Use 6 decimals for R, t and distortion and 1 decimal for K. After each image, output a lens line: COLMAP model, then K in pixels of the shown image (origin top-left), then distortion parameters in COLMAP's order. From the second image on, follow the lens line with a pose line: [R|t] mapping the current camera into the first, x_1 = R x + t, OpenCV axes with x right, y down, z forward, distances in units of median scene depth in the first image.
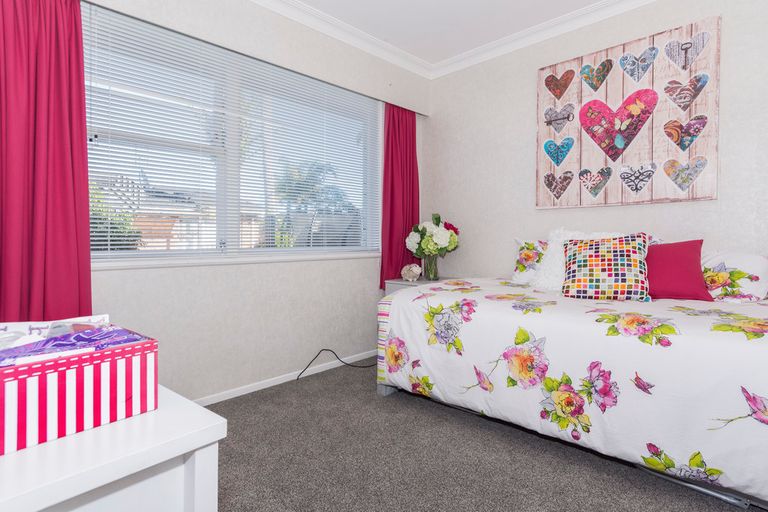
lens RADIAL K [[411.7, 0, 383.7], [0, 411.7, 251.9], [0, 0, 1]] dist [-0.001708, -0.000539]
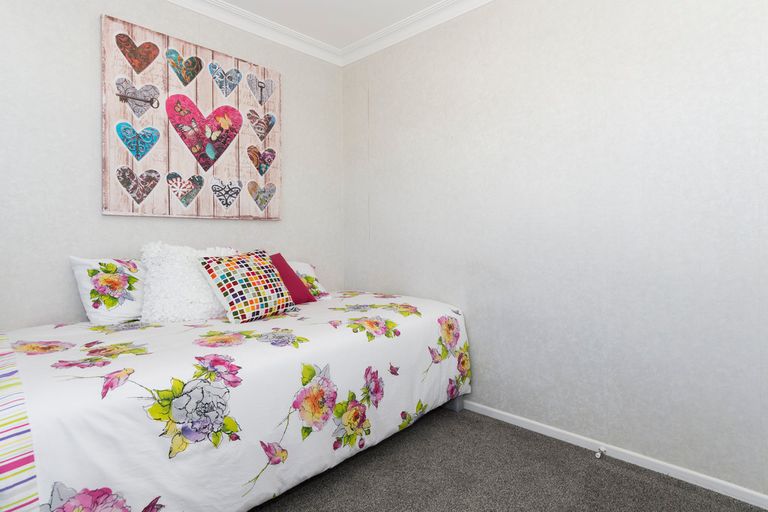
lens RADIAL K [[411.7, 0, 383.7], [0, 411.7, 250.1], [0, 0, 1]] dist [-0.001708, -0.000539]
pose [[-0.014962, -0.022983, 0.999624, -0.416508], [0.036292, 0.999065, 0.023514, -0.053247], [-0.999229, 0.036630, -0.014114, 0.675678]]
